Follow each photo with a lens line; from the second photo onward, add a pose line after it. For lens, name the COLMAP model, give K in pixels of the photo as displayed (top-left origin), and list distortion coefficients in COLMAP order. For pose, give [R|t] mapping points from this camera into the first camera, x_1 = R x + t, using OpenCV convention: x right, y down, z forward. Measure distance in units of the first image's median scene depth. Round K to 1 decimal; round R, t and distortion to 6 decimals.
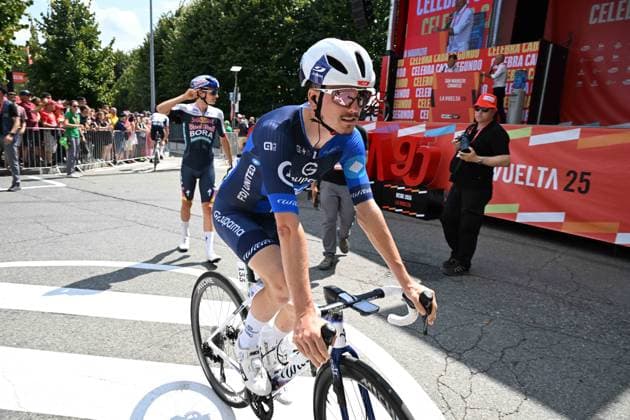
lens RADIAL K [[428.5, 0, 315.0], [0, 428.5, 210.0], [0, 0, 1]] dist [0.047161, -0.034442]
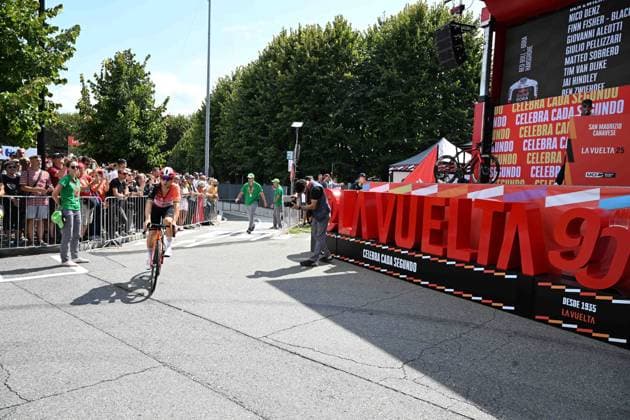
lens RADIAL K [[428.5, 0, 315.0], [0, 428.5, 210.0], [0, 0, 1]] dist [0.047161, -0.034442]
pose [[0.993810, -0.006051, -0.110931, -0.048723], [-0.008259, 0.991729, -0.128084, -0.040205], [0.110788, 0.128207, 0.985540, 0.155733]]
